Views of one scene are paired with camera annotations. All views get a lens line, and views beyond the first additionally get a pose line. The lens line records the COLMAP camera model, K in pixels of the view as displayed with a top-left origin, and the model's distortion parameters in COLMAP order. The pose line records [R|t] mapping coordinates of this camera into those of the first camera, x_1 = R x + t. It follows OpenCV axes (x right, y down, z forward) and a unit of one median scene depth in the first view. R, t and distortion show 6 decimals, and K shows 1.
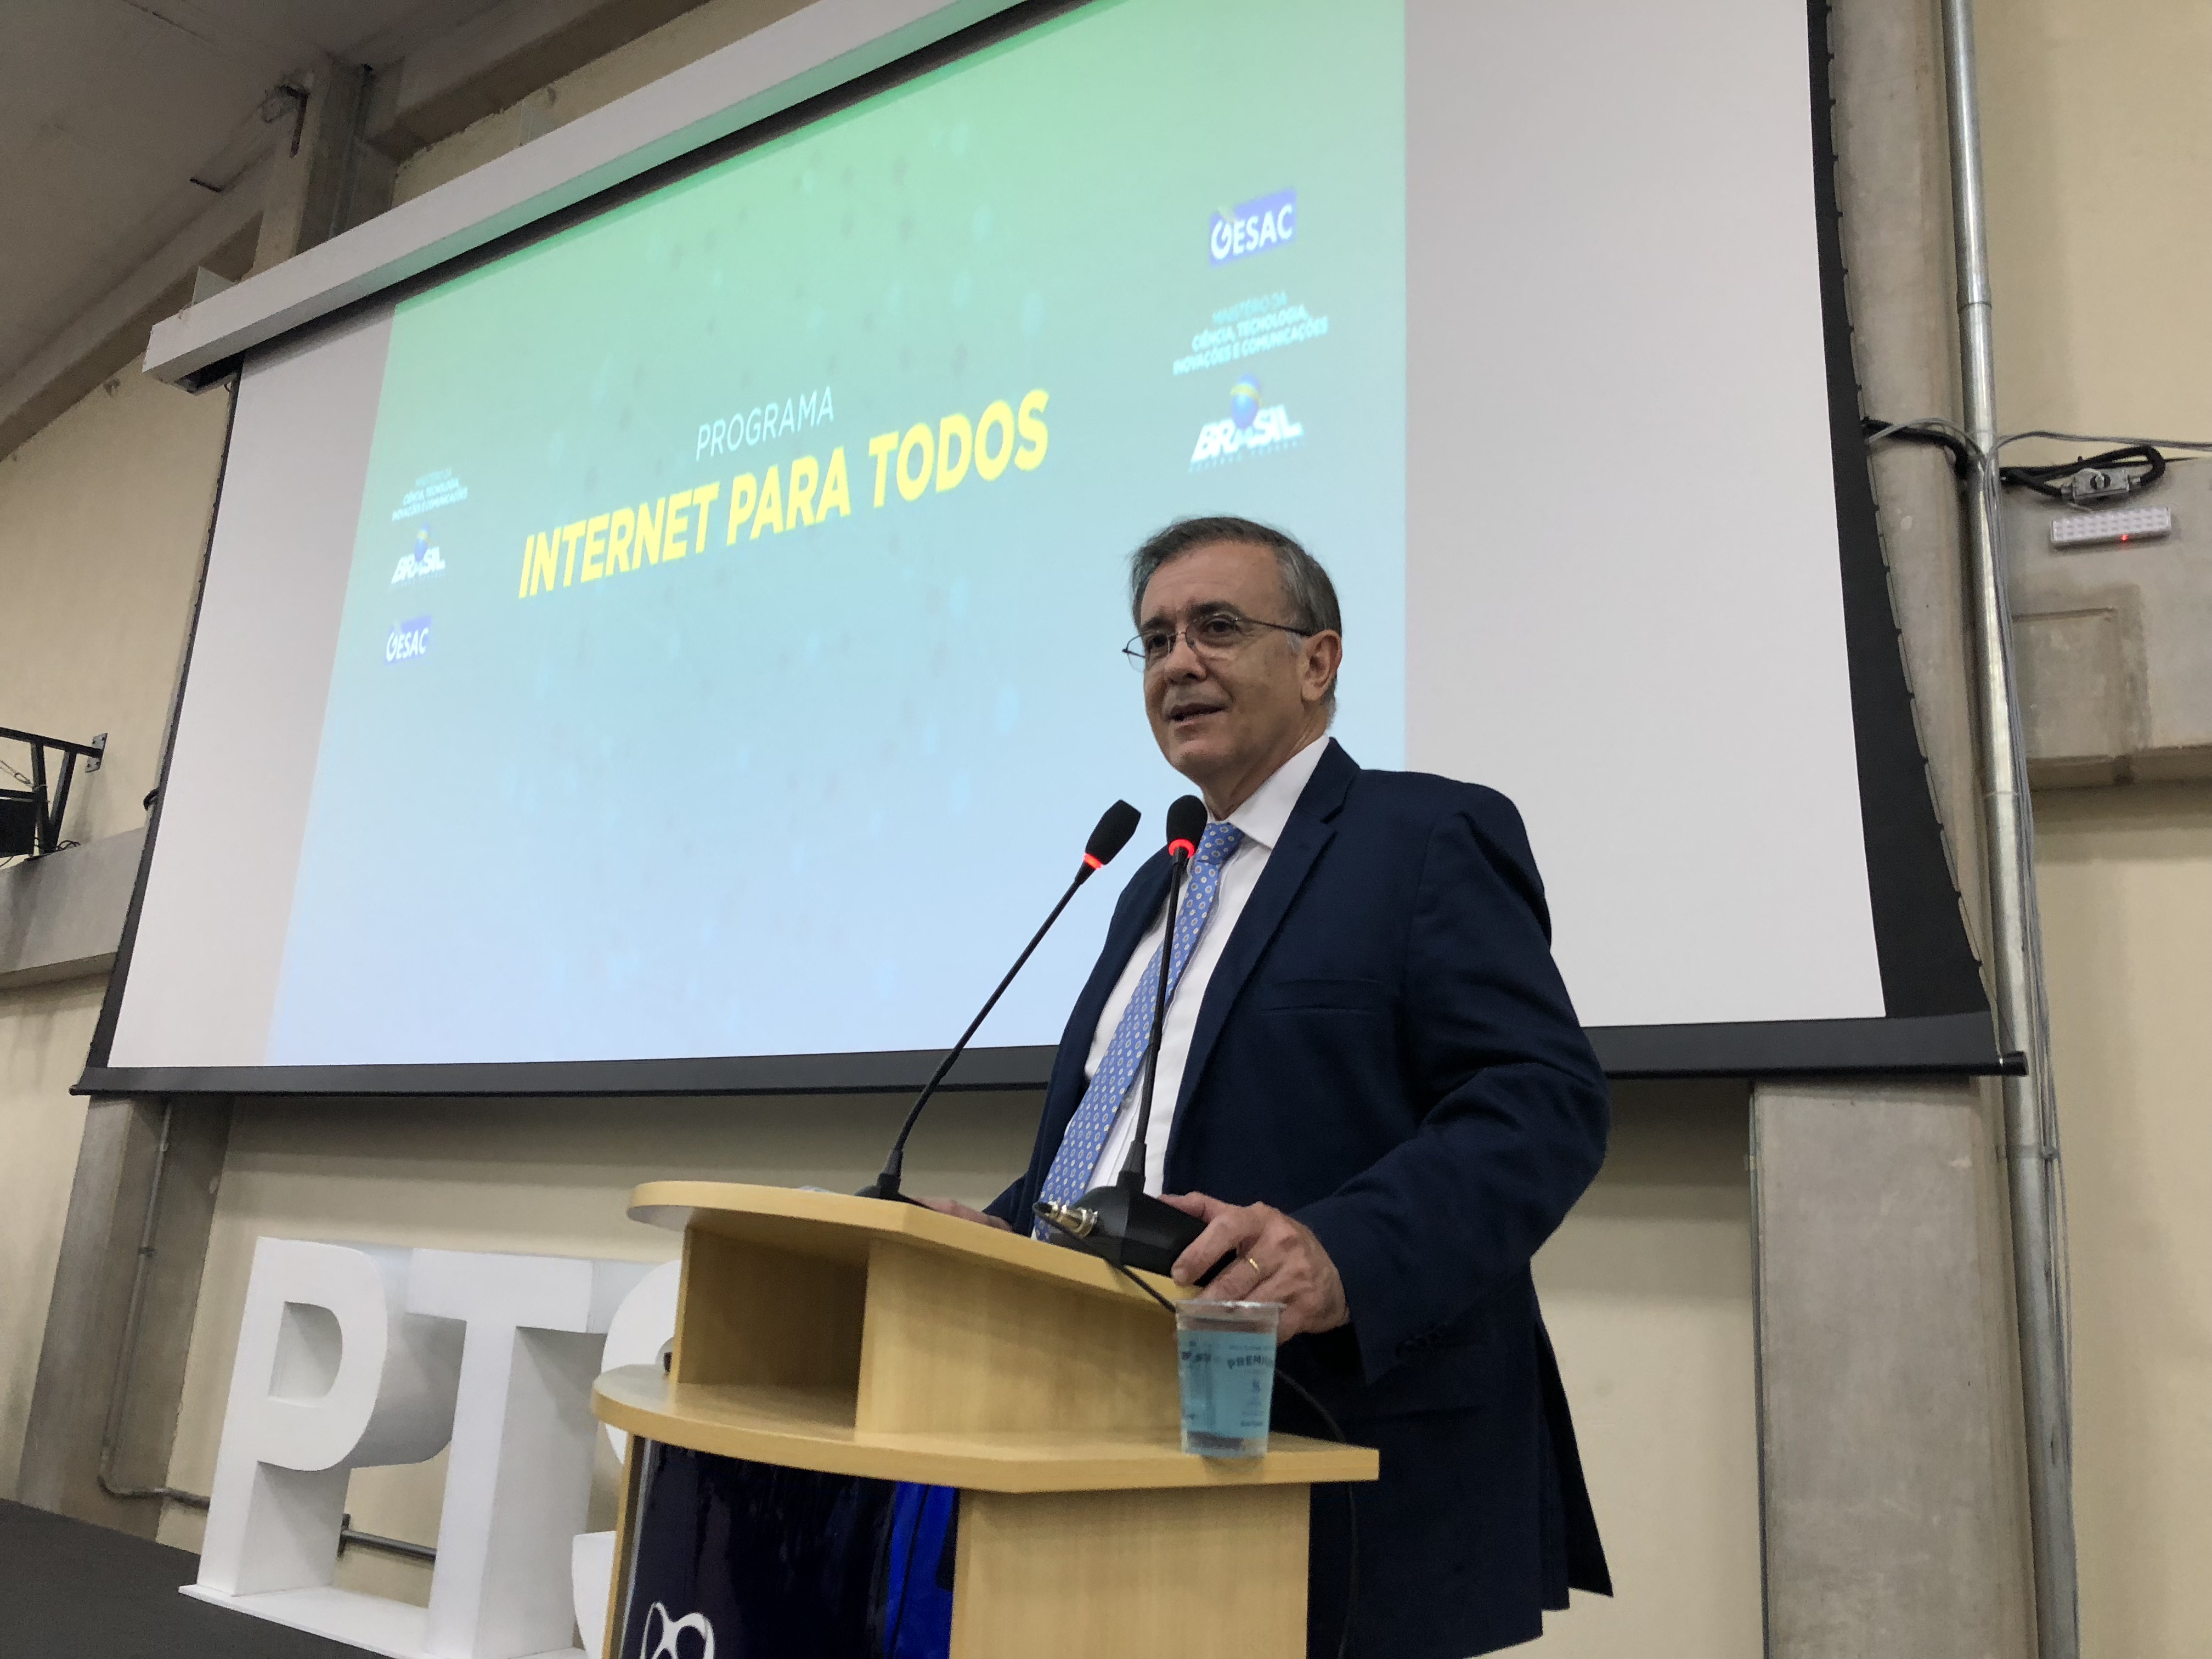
lens RADIAL K [[1745.2, 0, 1096.1], [0, 1745.2, 816.1], [0, 0, 1]] dist [0.055647, -0.070030]
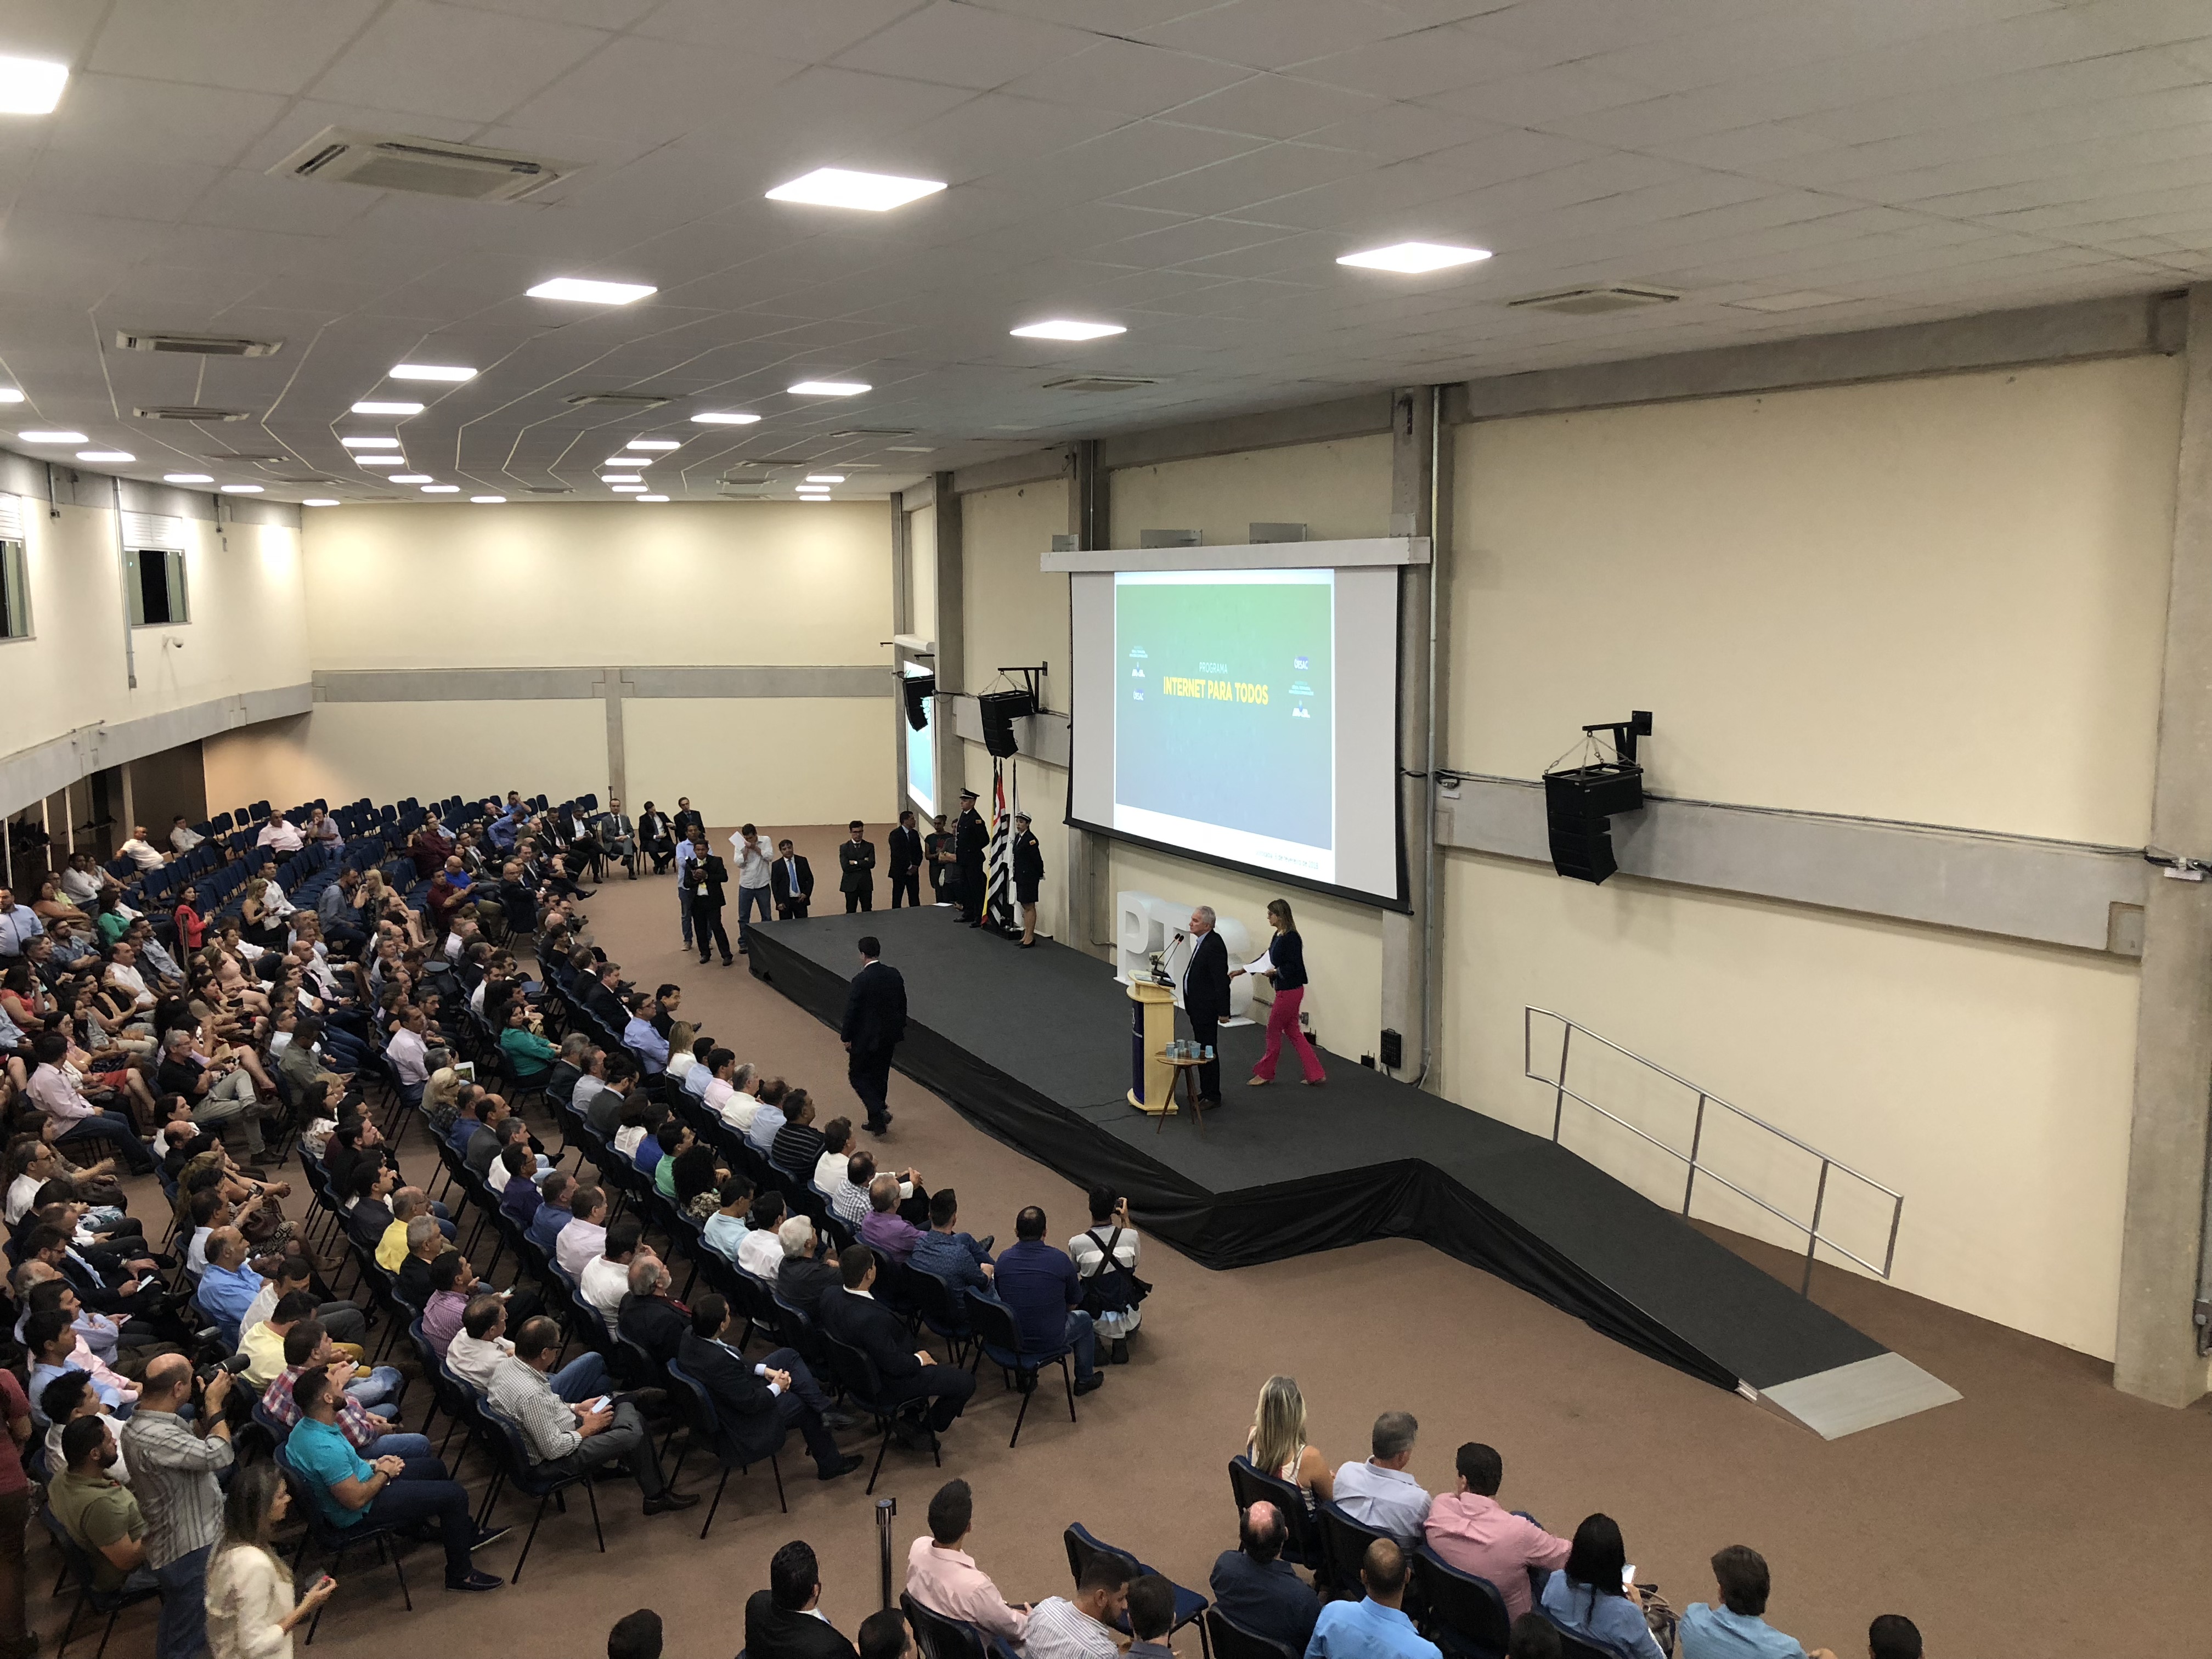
lens RADIAL K [[1811.6, 0, 1110.3], [0, 1811.6, 799.2], [0, 0, 1]] dist [0.003056, 0.005700]
pose [[0.888442, 0.002334, -0.458983, 1.236266], [0.157503, 0.937717, 0.309645, -1.104483], [0.431119, -0.347393, 0.832739, -2.075033]]
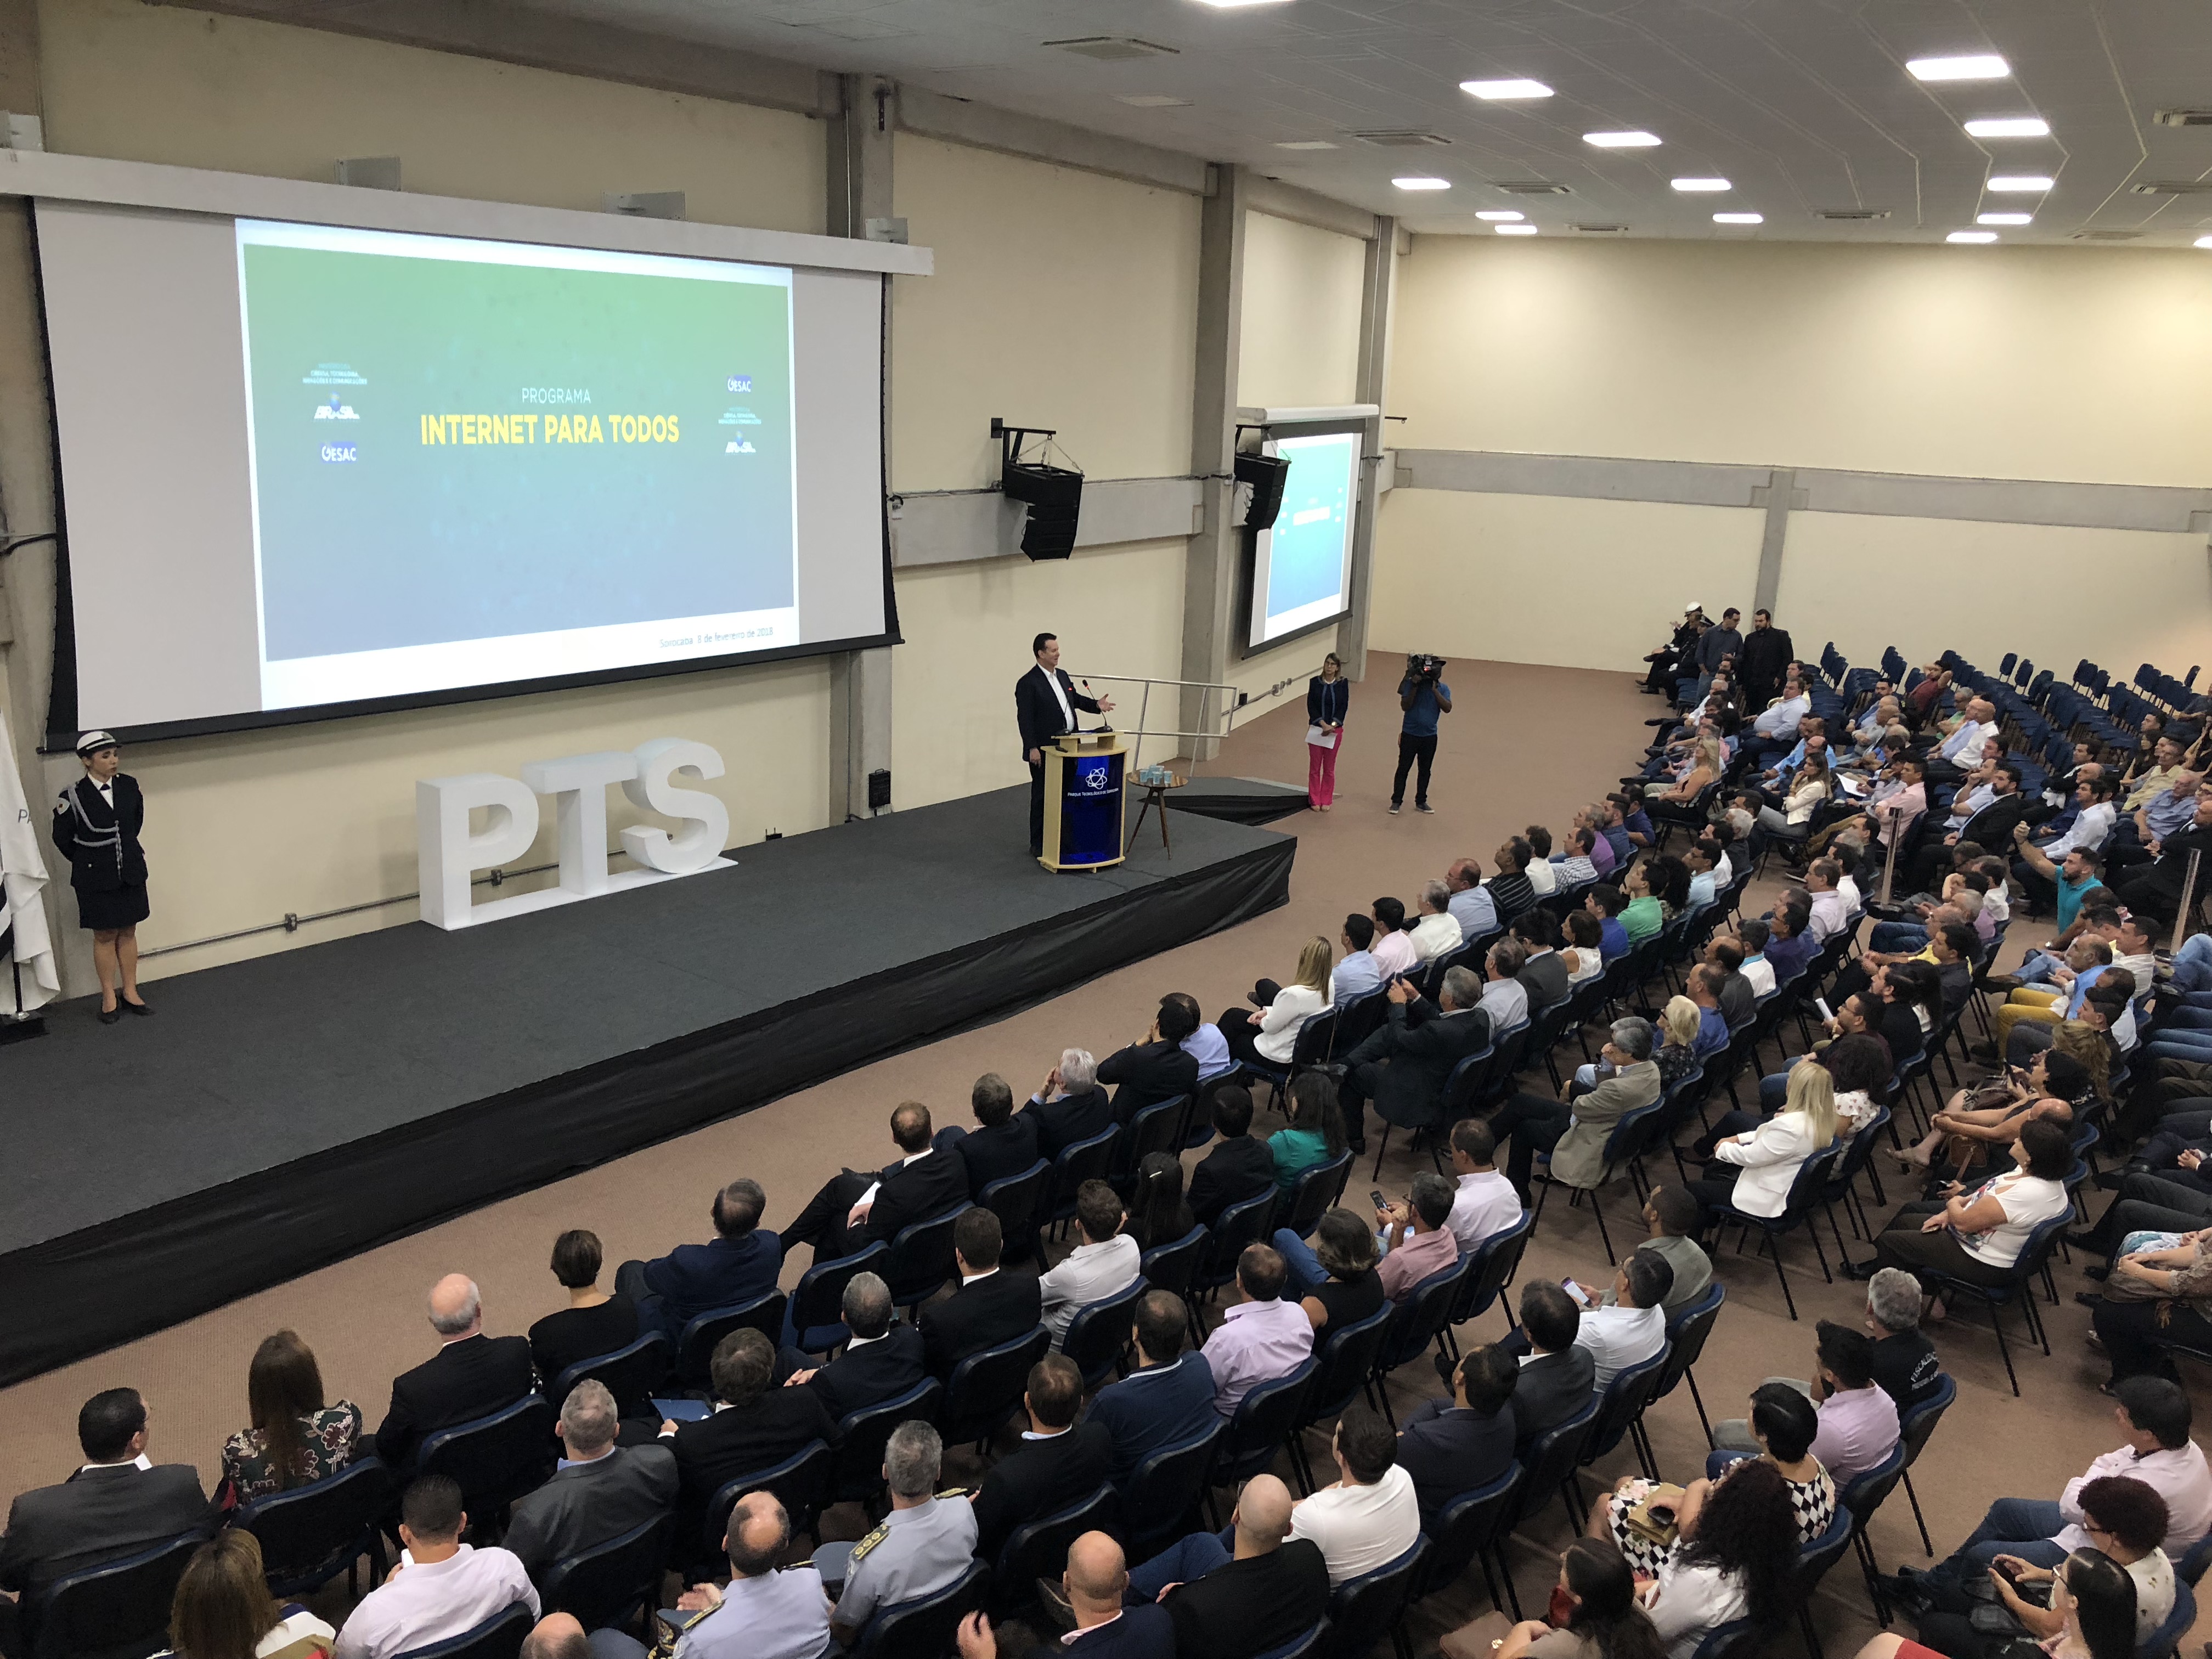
lens RADIAL K [[1811.6, 0, 1110.3], [0, 1811.6, 799.2], [0, 0, 1]] dist [0.003056, 0.005700]
pose [[0.054362, -0.270343, 0.961228, -2.587975], [-0.271259, 0.922451, 0.274778, -0.585273], [-0.960970, -0.275679, -0.023187, 0.240347]]
